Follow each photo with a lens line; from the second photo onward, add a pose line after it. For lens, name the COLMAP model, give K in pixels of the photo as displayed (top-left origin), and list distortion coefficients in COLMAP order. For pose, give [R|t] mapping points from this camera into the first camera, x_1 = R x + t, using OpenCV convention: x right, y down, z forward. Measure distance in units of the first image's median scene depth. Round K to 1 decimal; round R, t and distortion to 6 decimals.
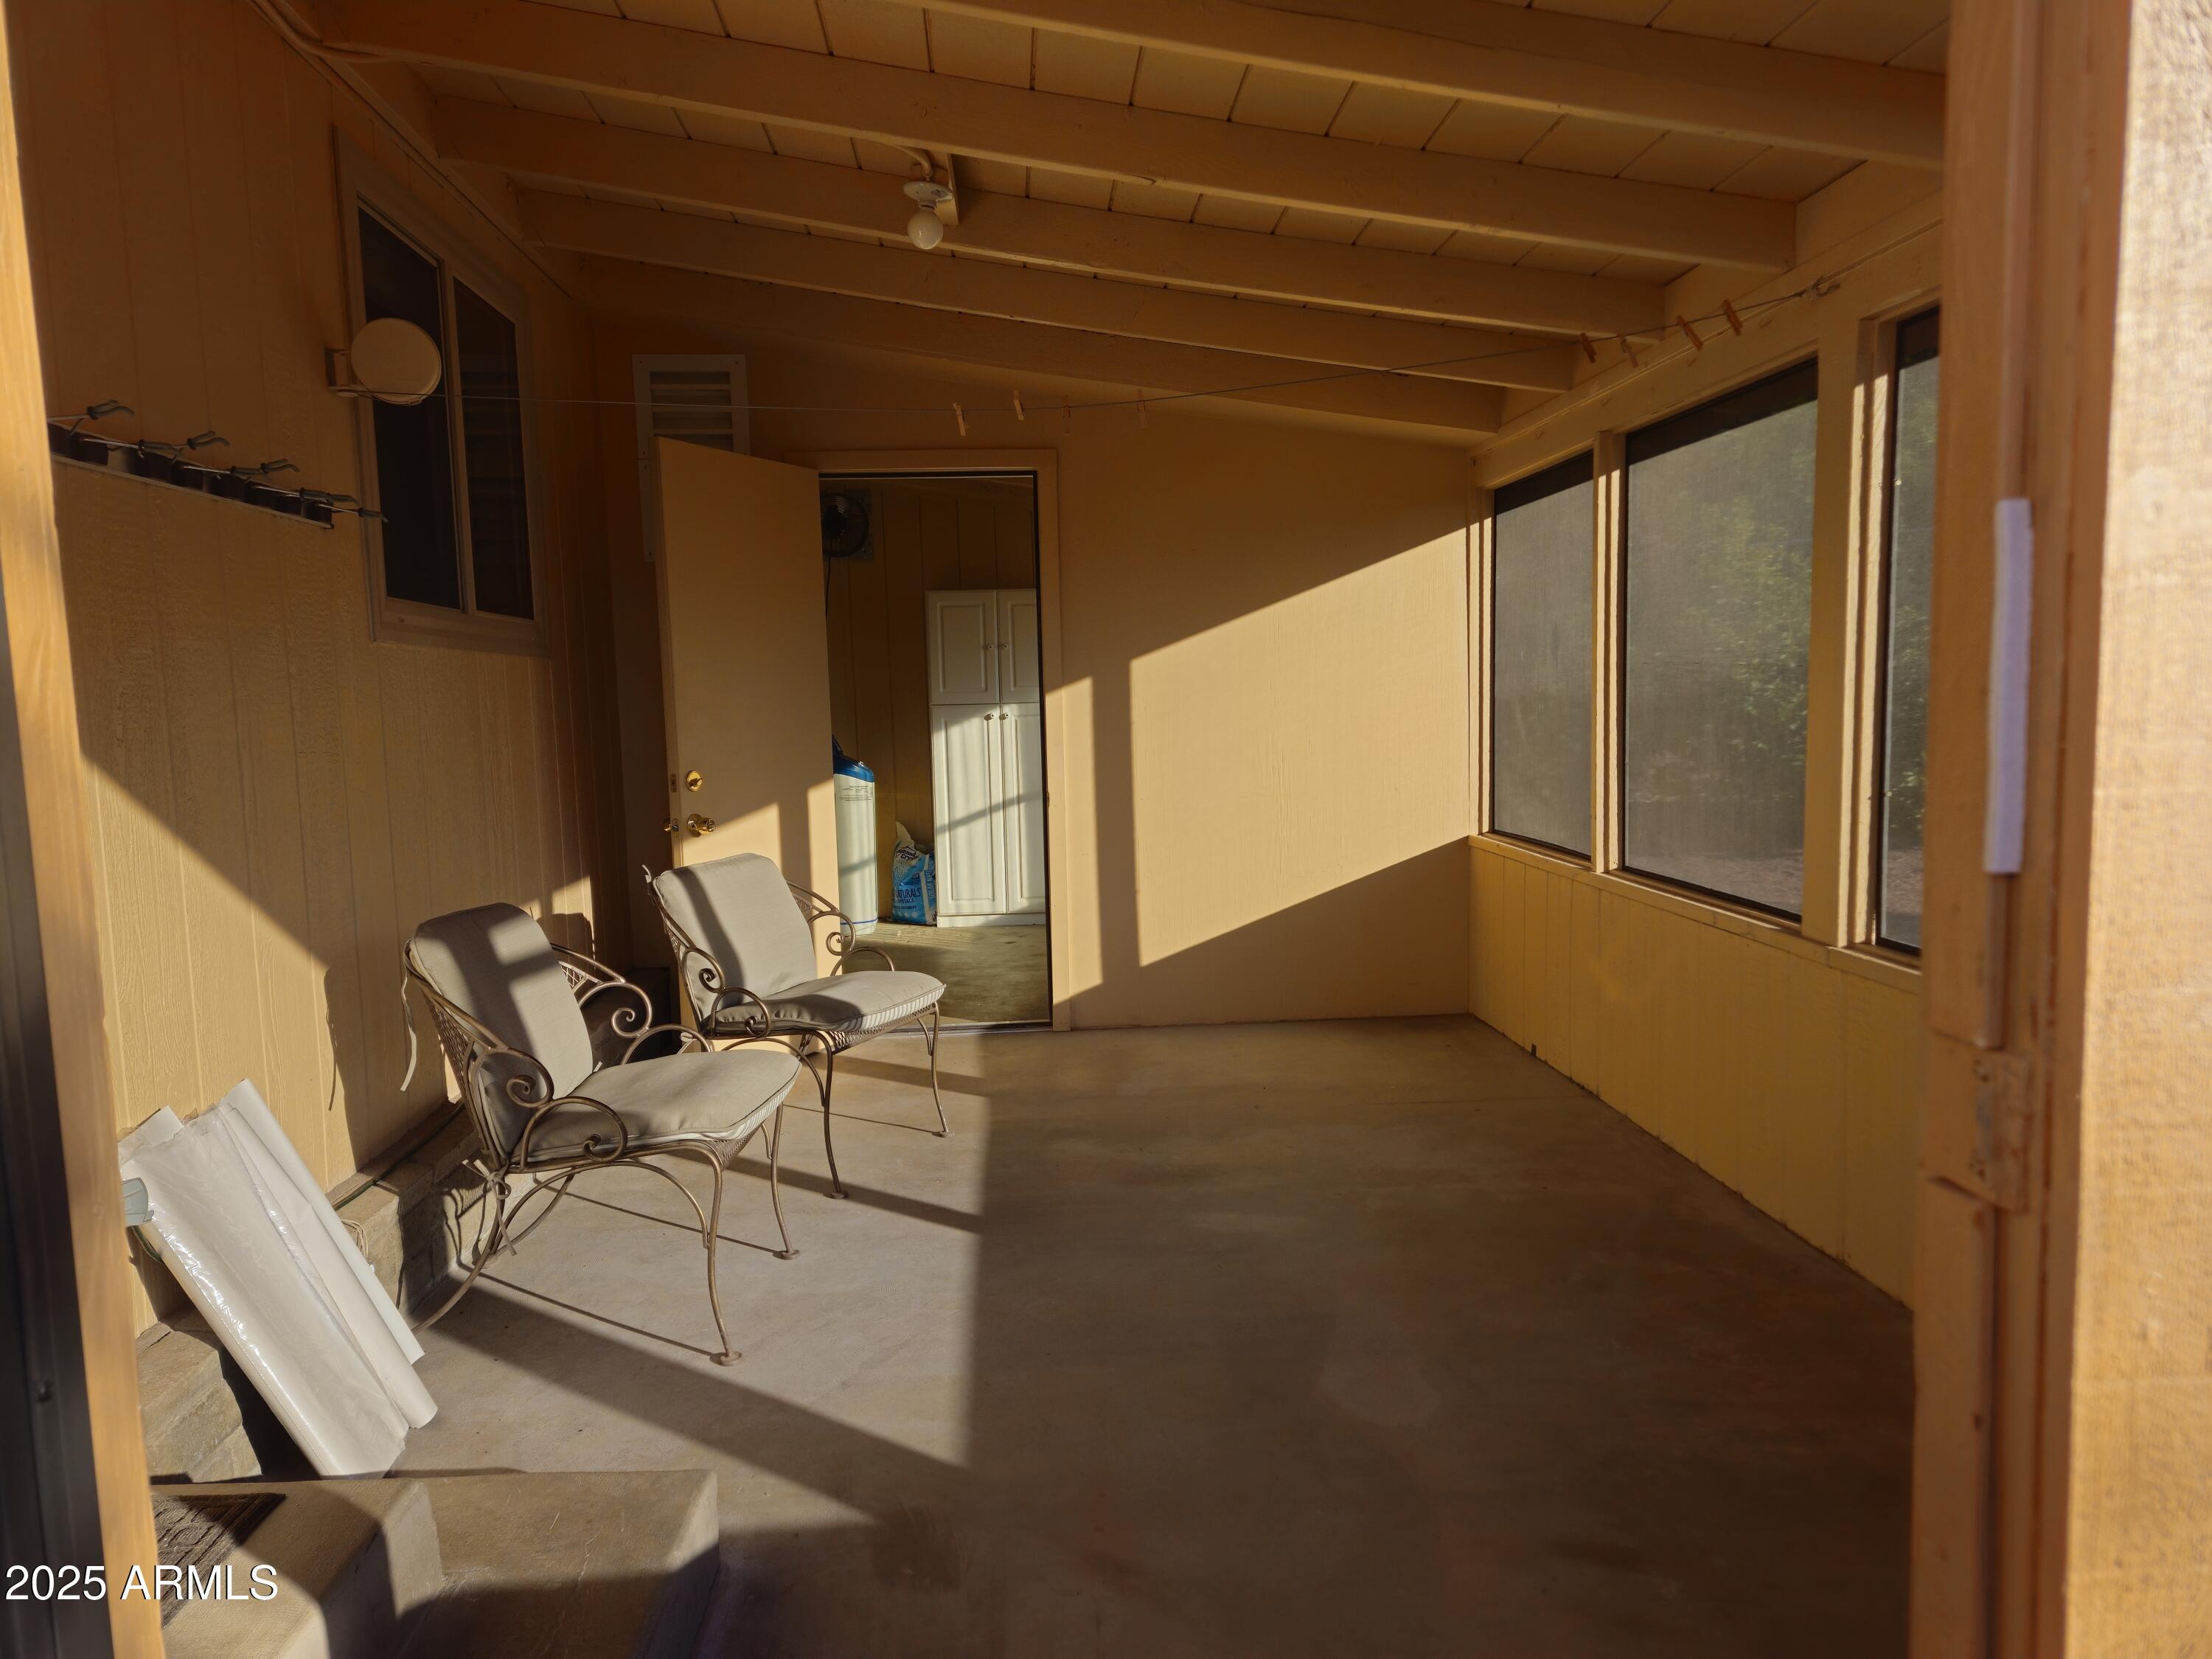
lens RADIAL K [[1470.0, 0, 1106.0], [0, 1470.0, 829.5], [0, 0, 1]] dist [0.042934, -0.001952]
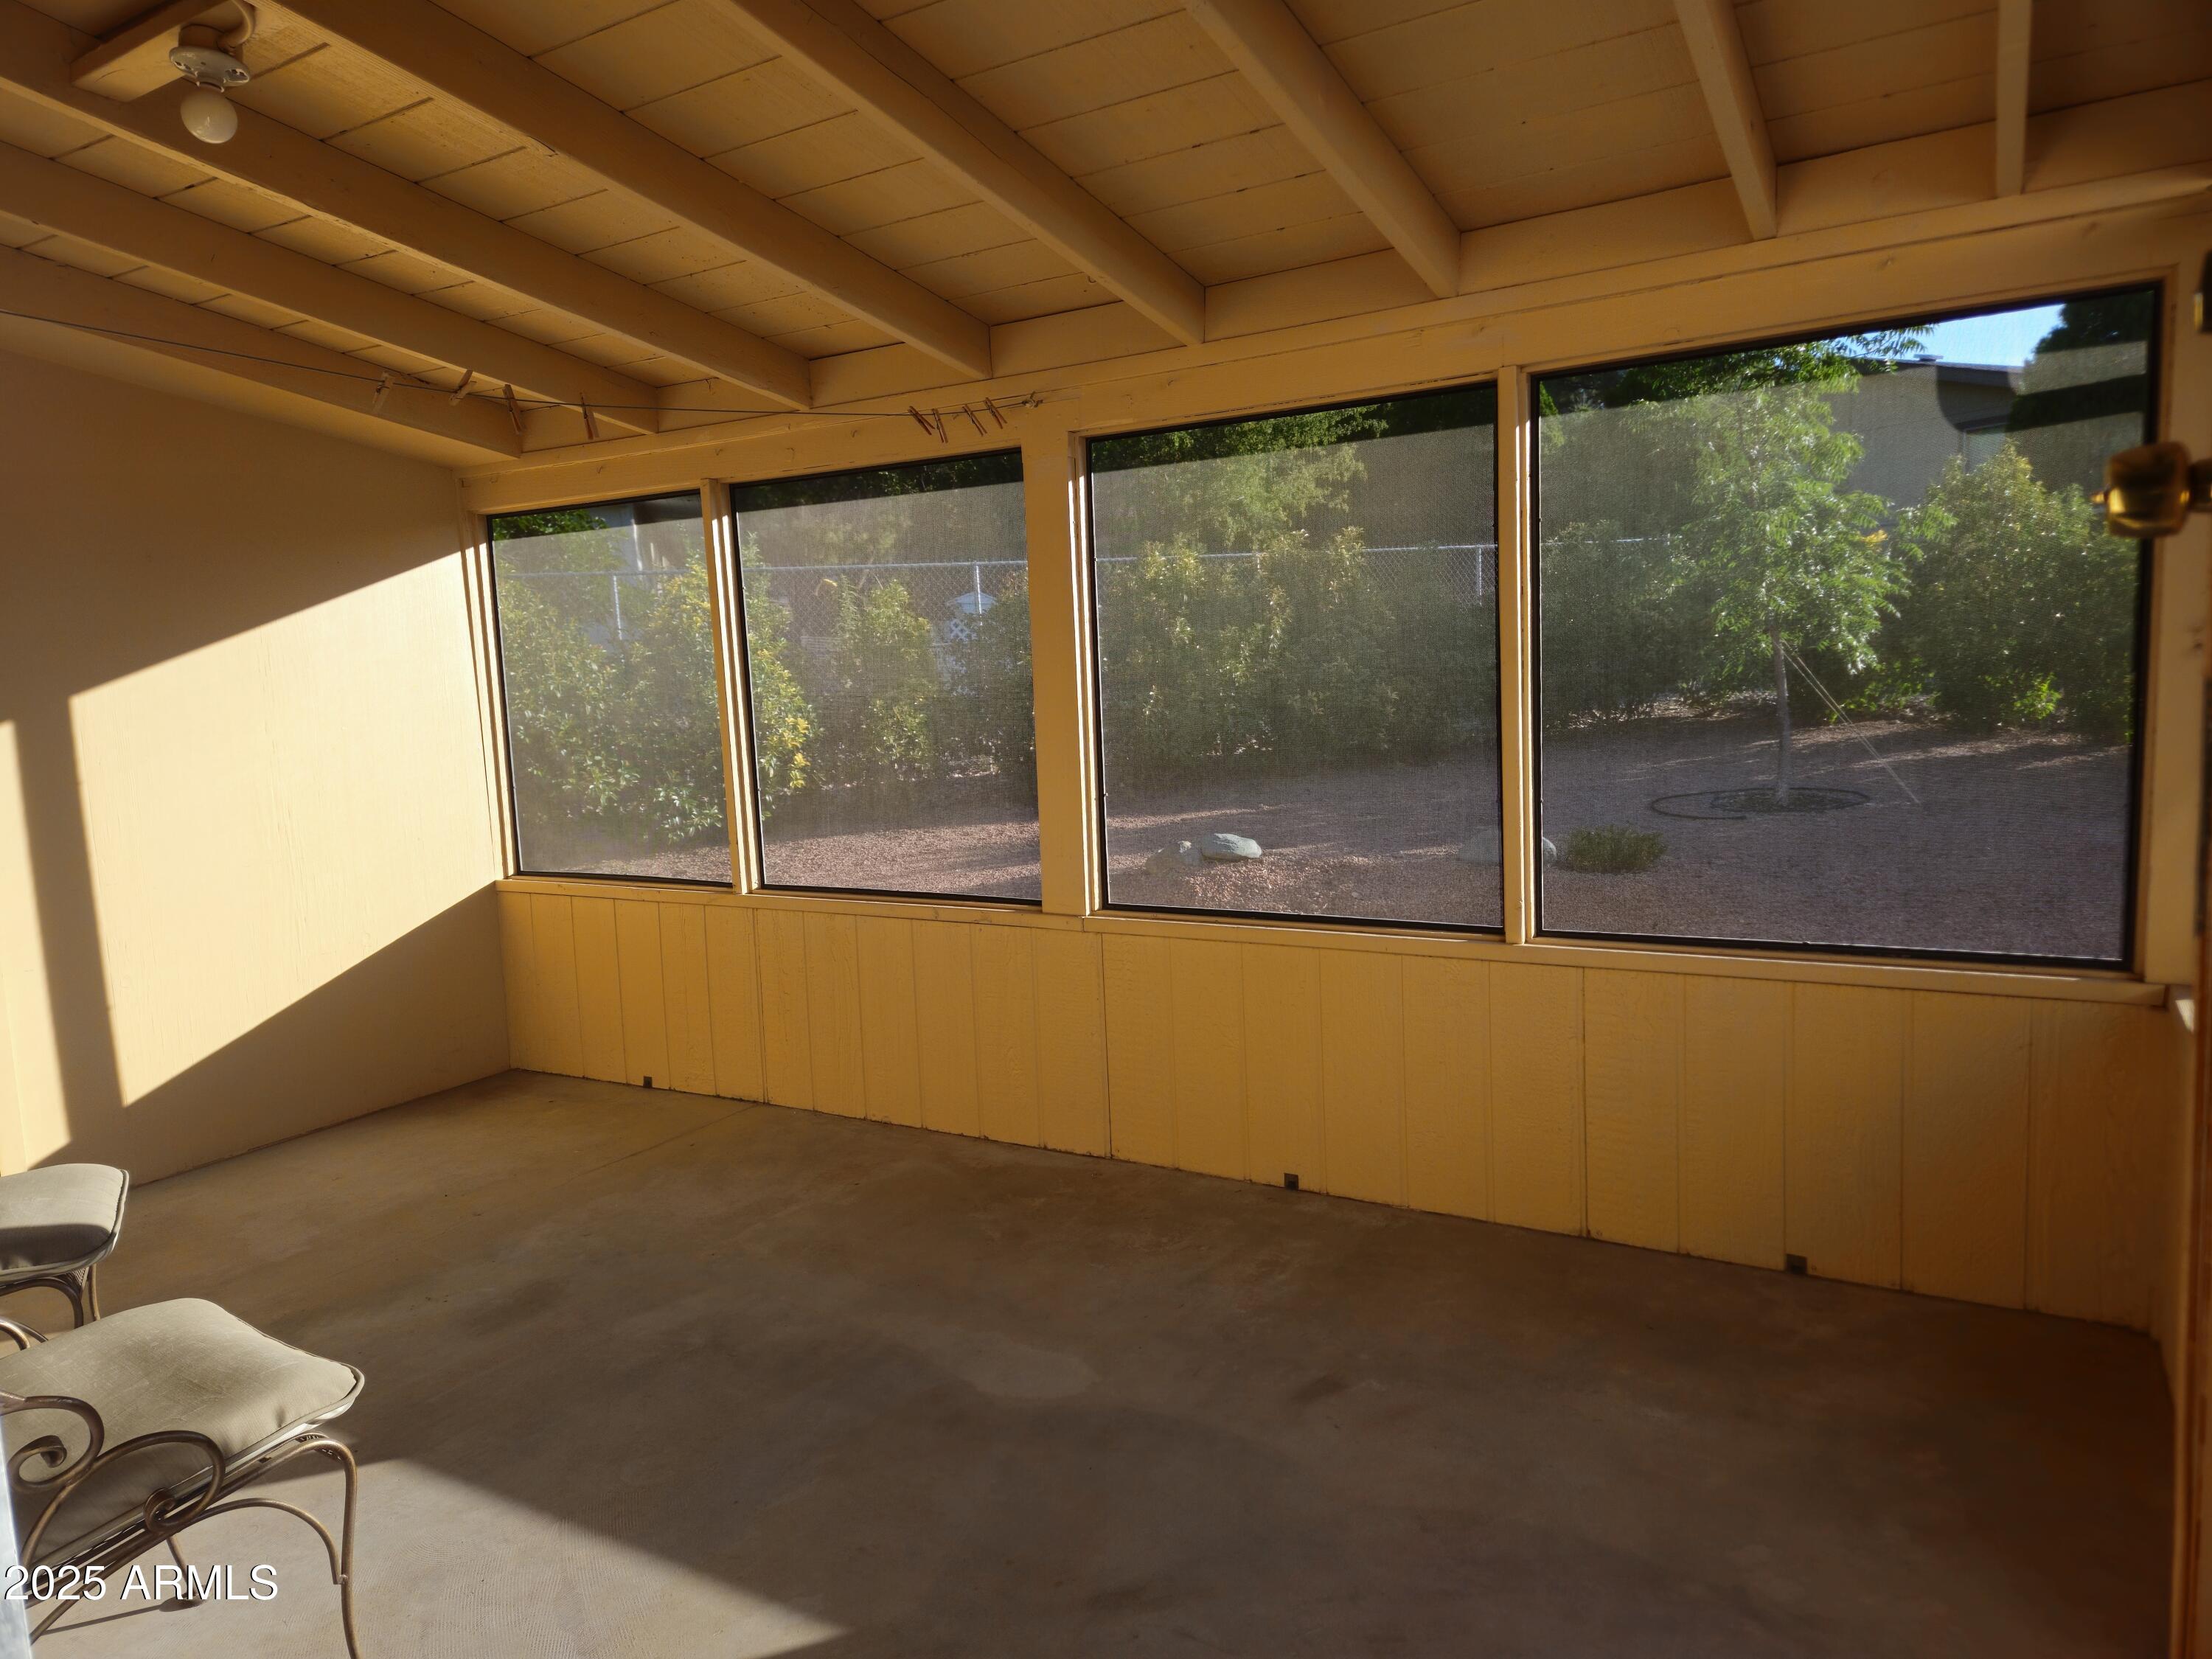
lens RADIAL K [[1436.8, 0, 1106.0], [0, 1436.8, 829.5], [0, 0, 1]] dist [0.079633, -0.000329]
pose [[0.576430, -0.090449, 0.812126, -0.670066], [0.103704, 0.993916, 0.037089, -0.053520], [-0.810540, 0.062841, 0.582303, 0.342941]]
